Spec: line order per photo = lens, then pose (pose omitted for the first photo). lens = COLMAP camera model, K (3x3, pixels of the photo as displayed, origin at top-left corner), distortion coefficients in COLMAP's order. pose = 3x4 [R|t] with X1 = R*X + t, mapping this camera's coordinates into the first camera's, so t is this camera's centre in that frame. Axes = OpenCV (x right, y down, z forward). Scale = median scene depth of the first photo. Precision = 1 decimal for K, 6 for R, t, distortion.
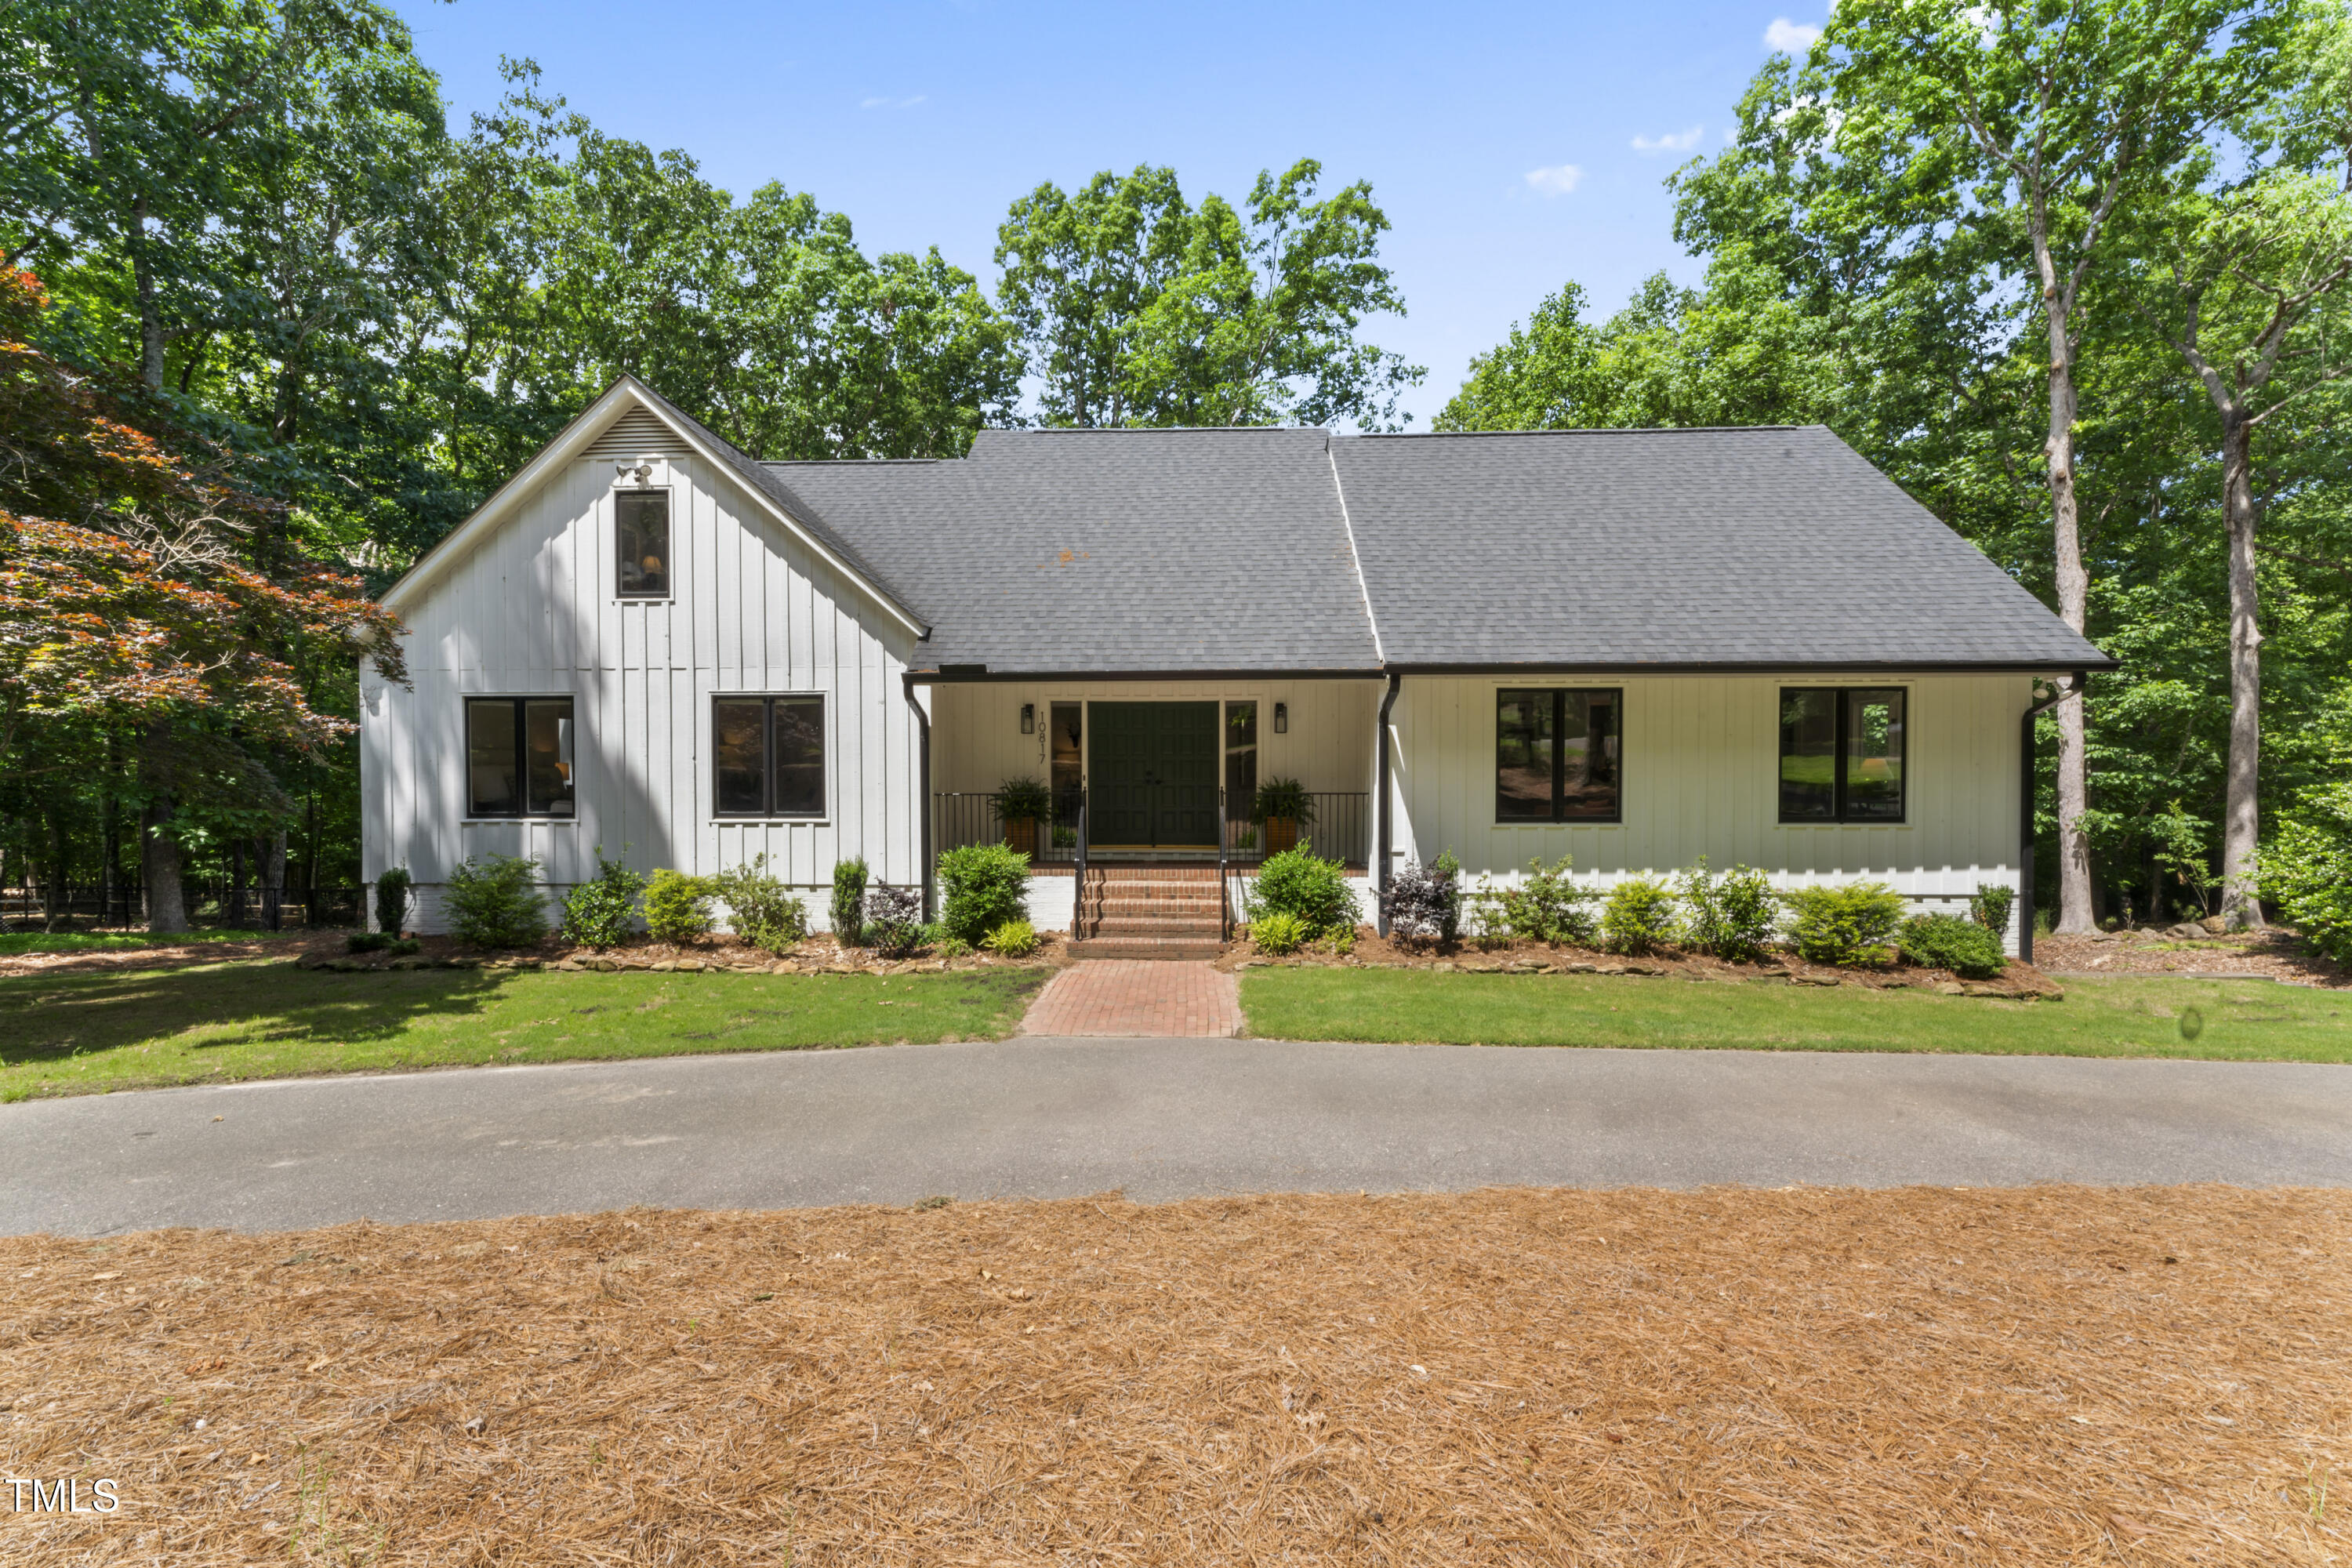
lens RADIAL K [[993.7, 0, 1179.8], [0, 993.7, 801.3], [0, 0, 1]] dist [0.000262, 0.000195]
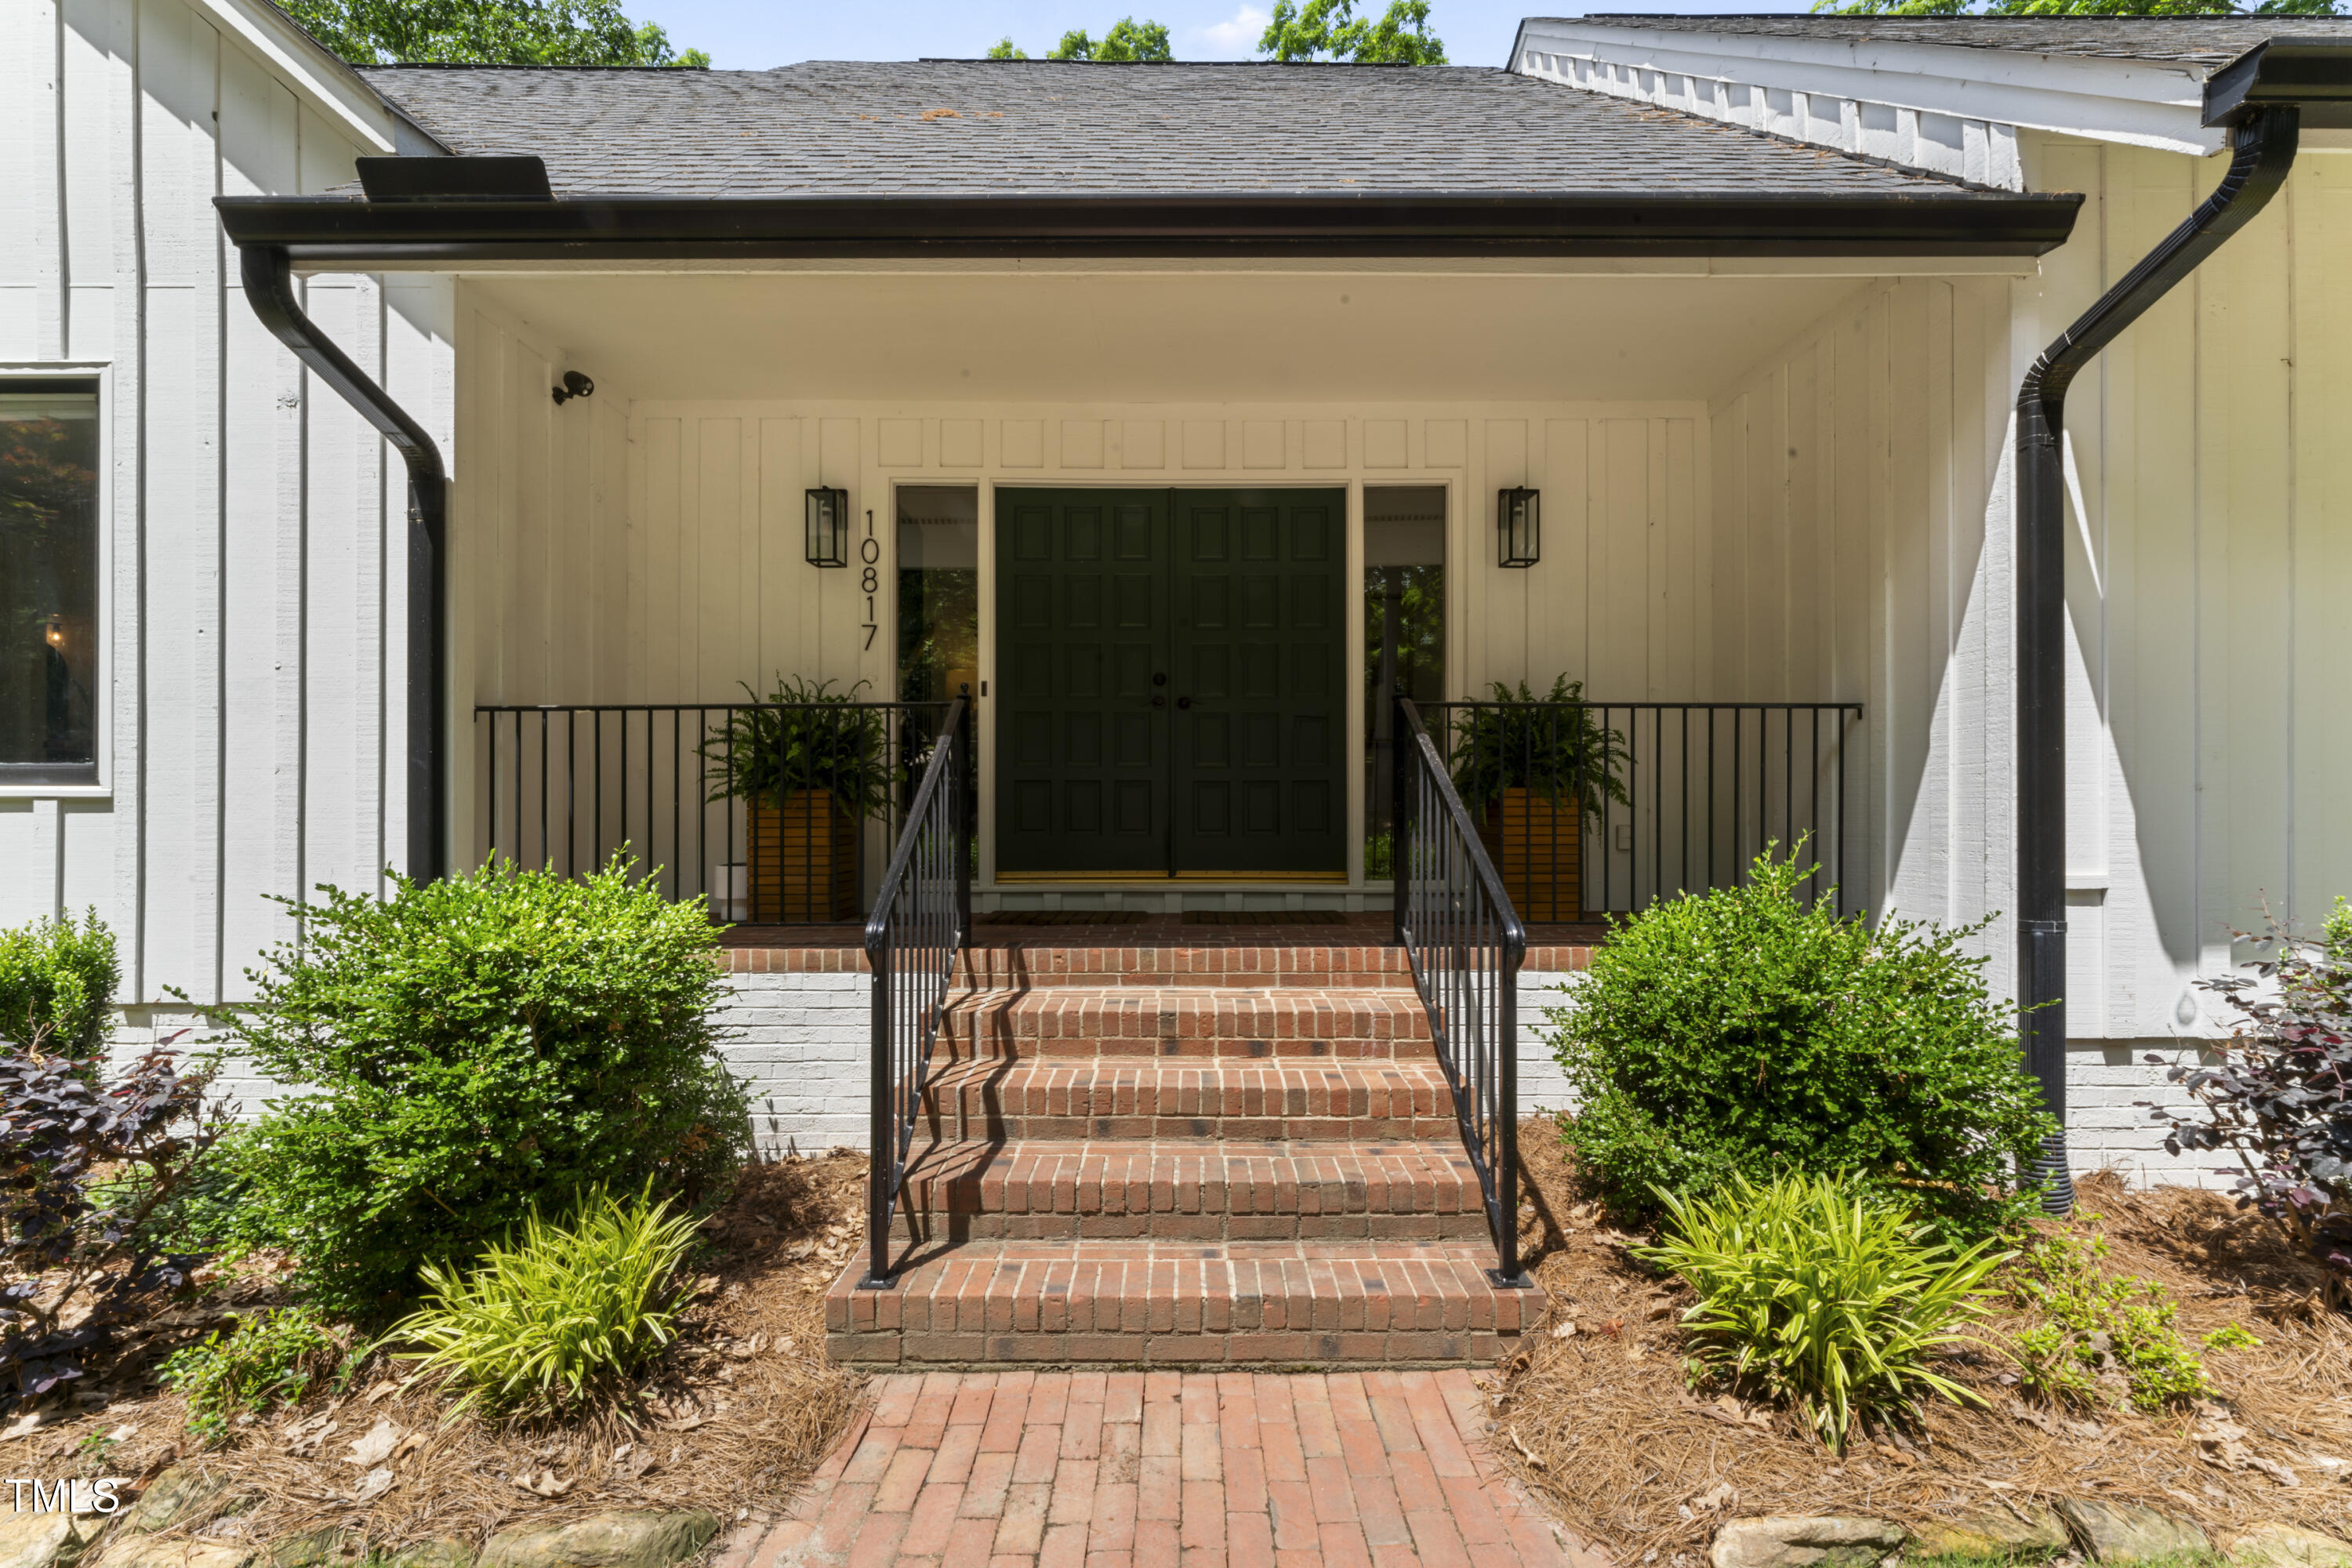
lens RADIAL K [[993.7, 0, 1179.8], [0, 993.7, 801.3], [0, 0, 1]] dist [0.000262, 0.000195]
pose [[0.999784, -0.001553, 0.020749, -0.034807], [0.002261, 0.999415, -0.034117, 0.034247], [-0.020684, 0.034156, 0.999202, 0.702453]]
